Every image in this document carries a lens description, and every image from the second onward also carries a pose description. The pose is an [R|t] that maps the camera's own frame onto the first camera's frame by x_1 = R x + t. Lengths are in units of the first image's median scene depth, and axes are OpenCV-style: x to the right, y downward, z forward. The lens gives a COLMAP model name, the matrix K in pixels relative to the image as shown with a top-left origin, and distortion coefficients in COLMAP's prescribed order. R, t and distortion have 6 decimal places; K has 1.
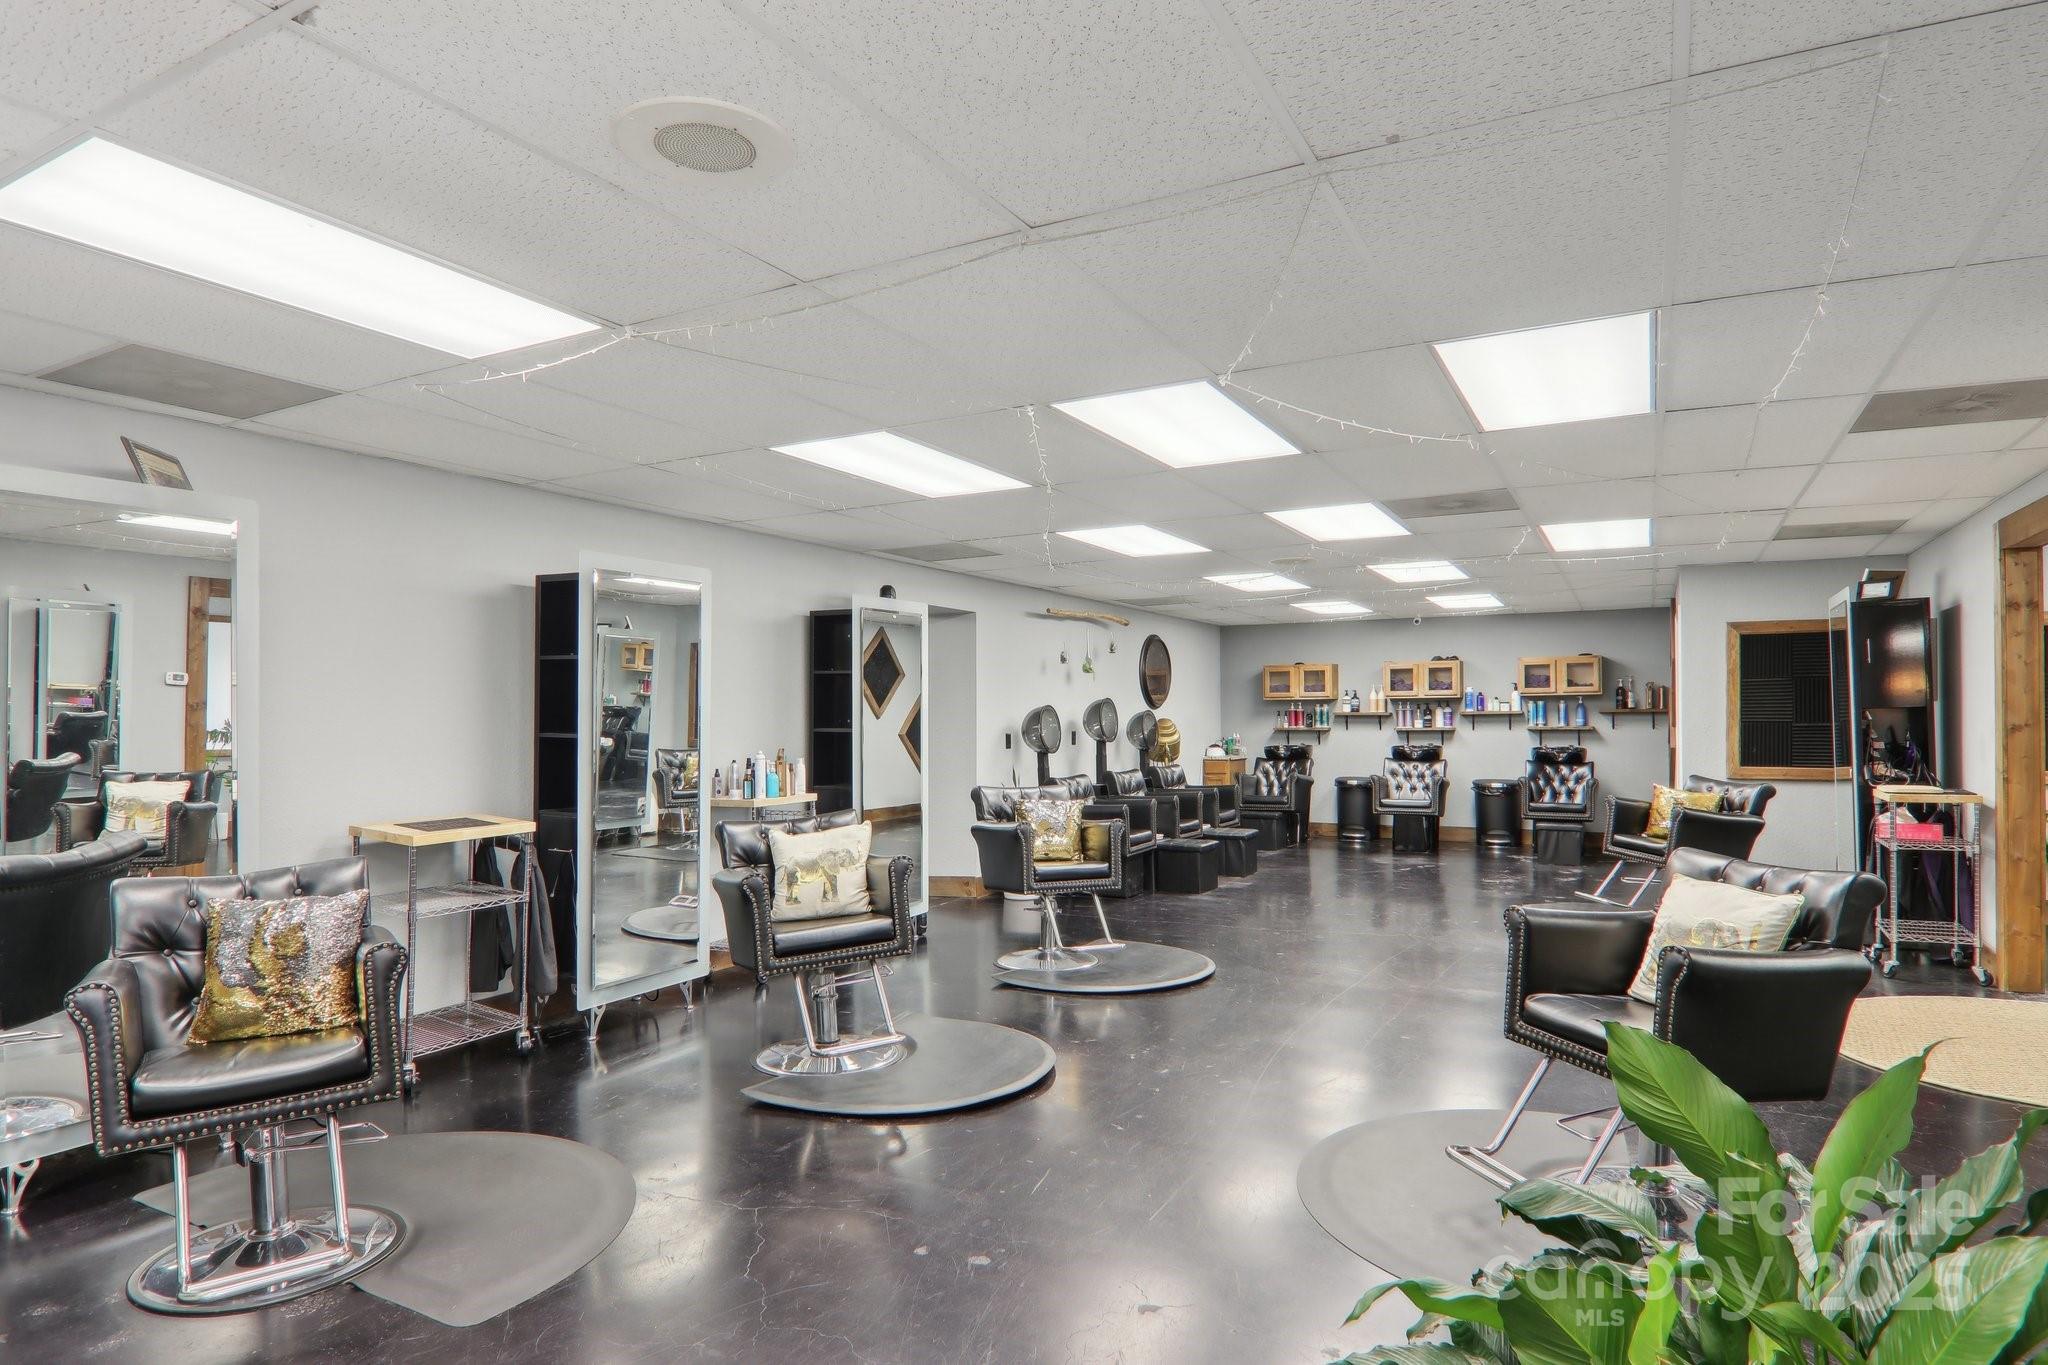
lens RADIAL K [[1170.6, 0, 1025.8], [0, 1170.6, 681.6], [0, 0, 1]] dist [0.002575, -0.007587]
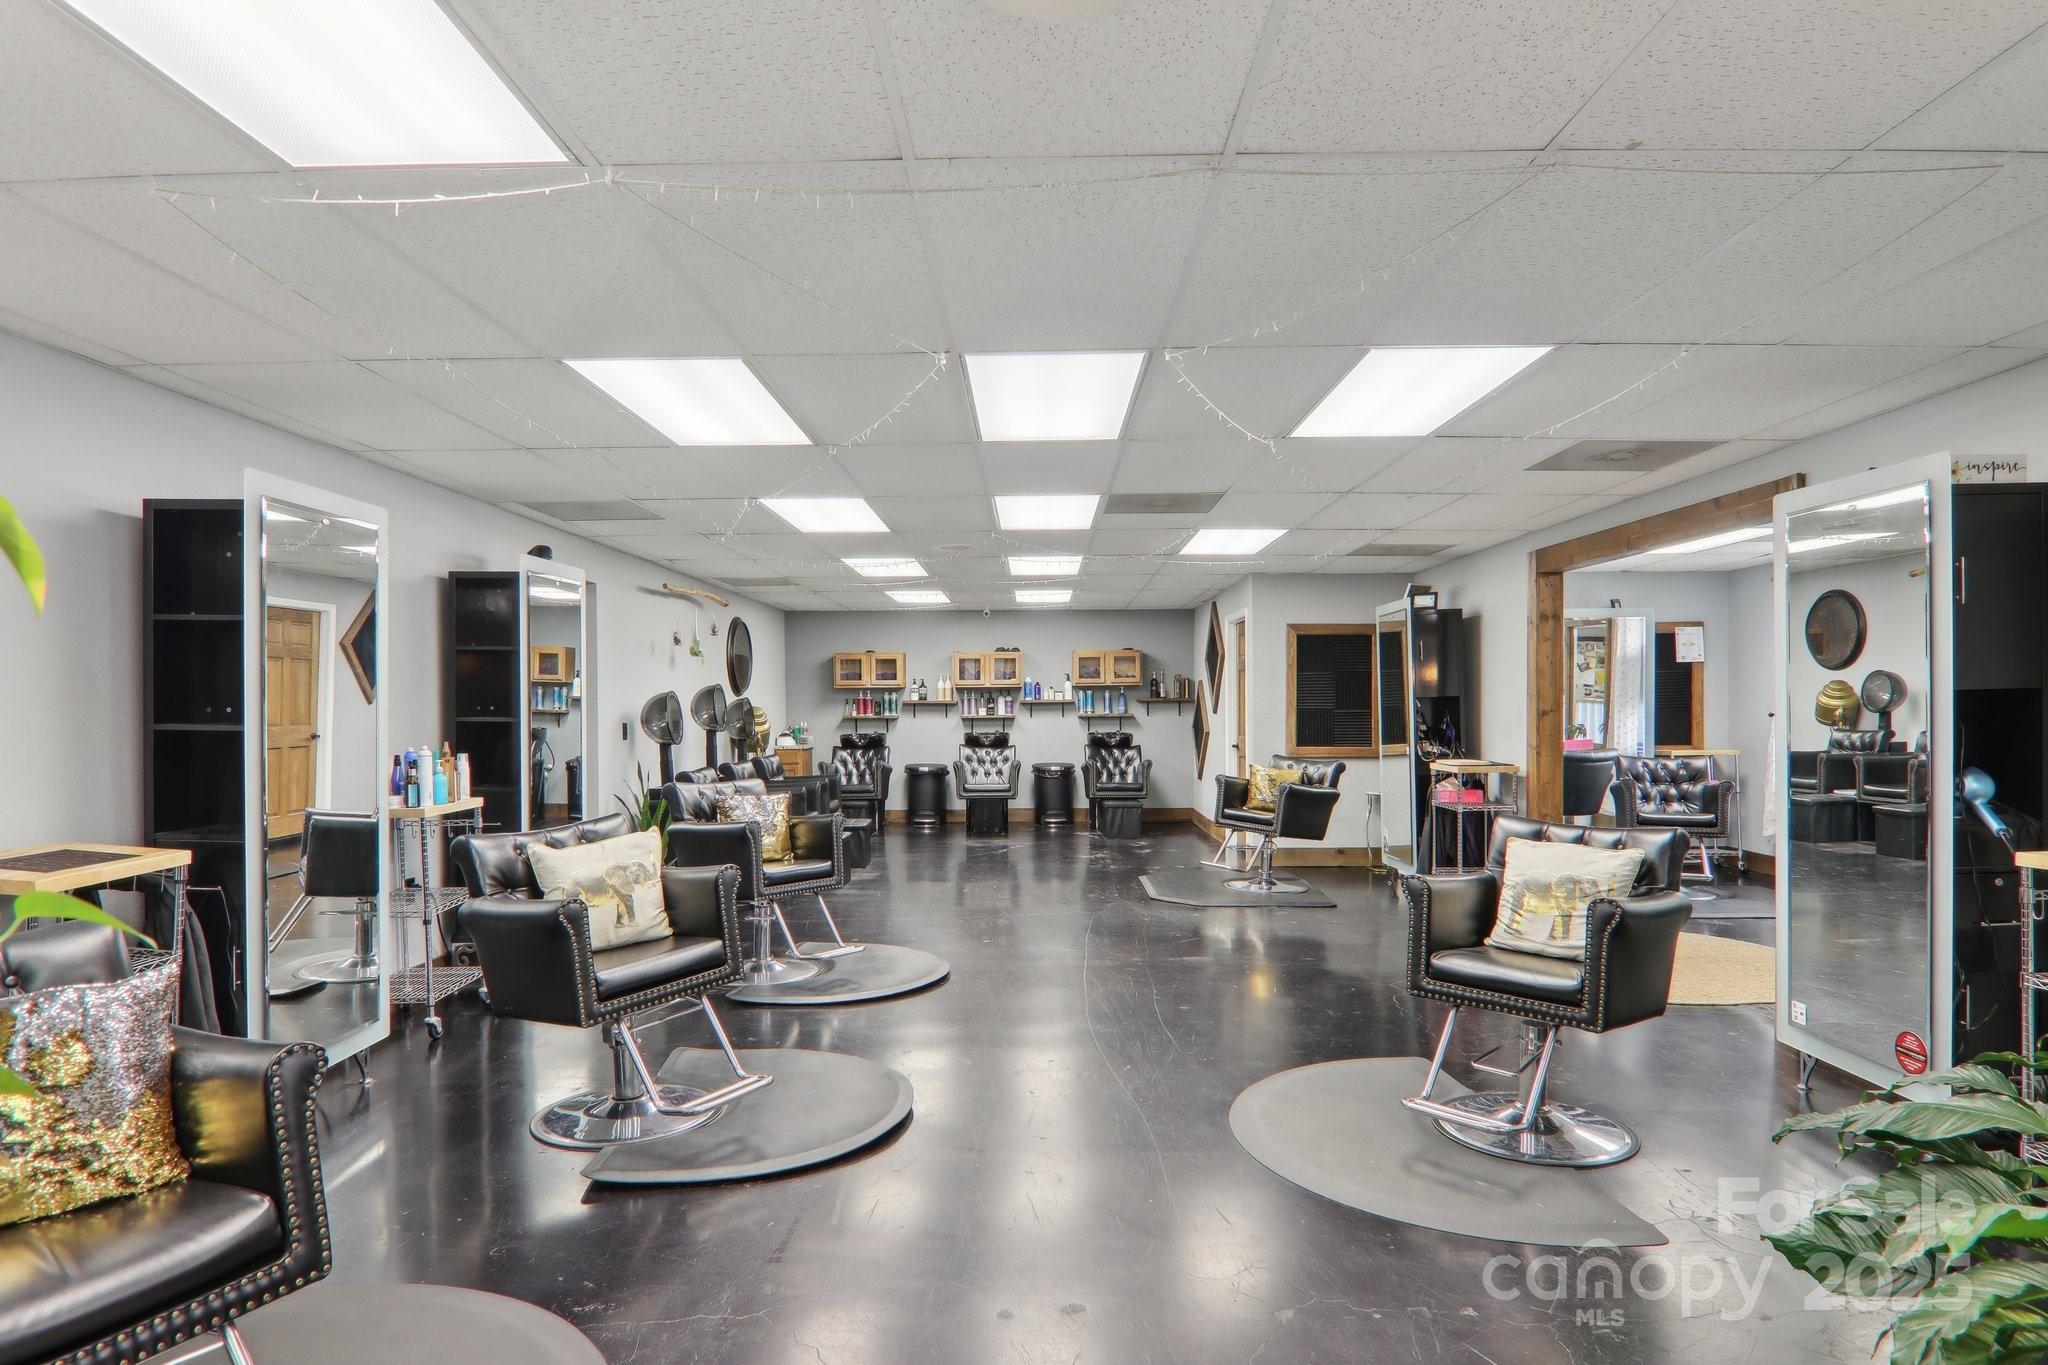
lens RADIAL K [[1170.6, 0, 1020.5], [0, 1170.6, 696.7], [0, 0, 1]] dist [0.002575, -0.007587]
pose [[0.885892, 0.003981, 0.463875, -0.134740], [-0.014033, 0.999736, 0.018219, 0.003480], [-0.463680, -0.022650, 0.885713, 0.065892]]
